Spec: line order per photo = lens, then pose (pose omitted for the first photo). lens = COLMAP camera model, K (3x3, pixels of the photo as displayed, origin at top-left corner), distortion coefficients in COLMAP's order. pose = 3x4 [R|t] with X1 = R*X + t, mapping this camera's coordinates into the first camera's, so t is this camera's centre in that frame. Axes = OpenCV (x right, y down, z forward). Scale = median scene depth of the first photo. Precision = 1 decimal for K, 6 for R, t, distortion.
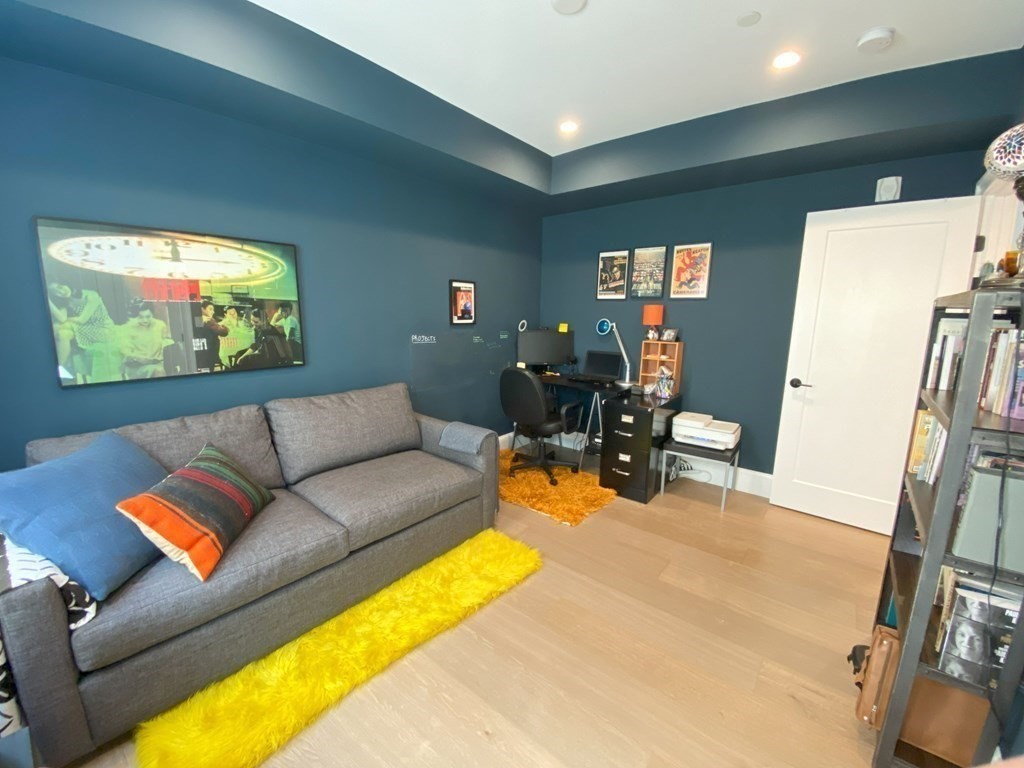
lens RADIAL K [[410.8, 0, 511.9], [0, 410.8, 384.7], [0, 0, 1]] dist [-0.003348, -0.000376]
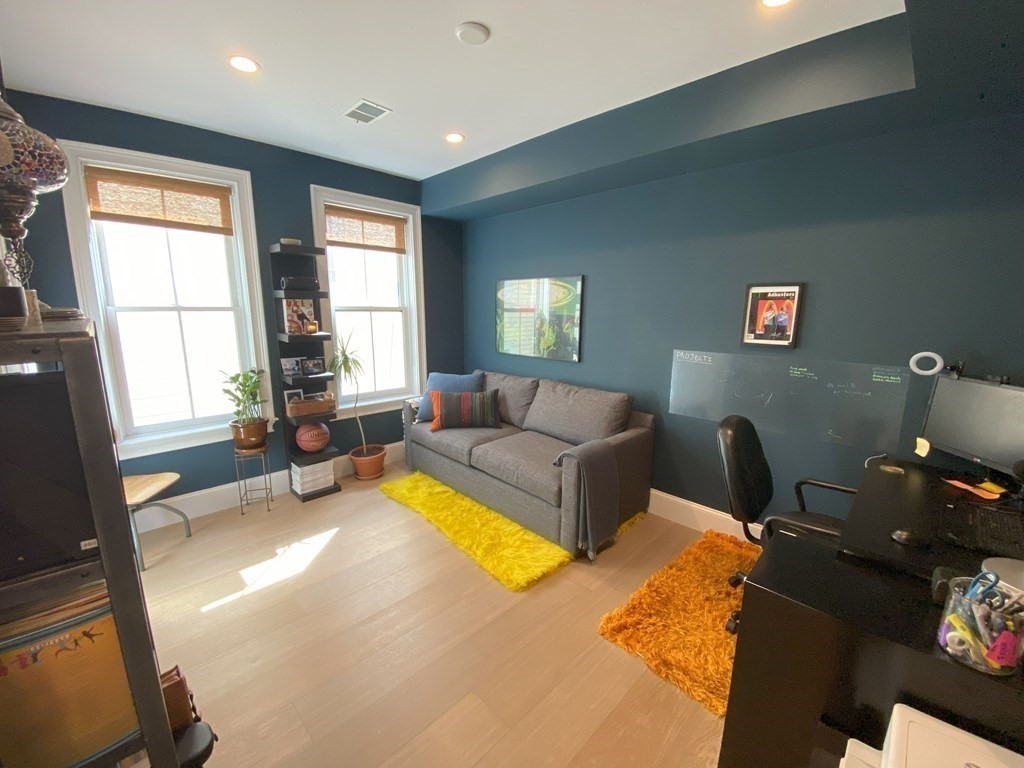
lens RADIAL K [[413.2, 0, 512.0], [0, 413.2, 385.7], [0, 0, 1]] dist [0.001665, -0.000033]
pose [[-0.109815, 0.169405, -0.979409, 0.644407], [-0.180619, 0.965562, 0.187261, -0.138690], [0.977403, 0.197464, -0.075435, 0.658743]]
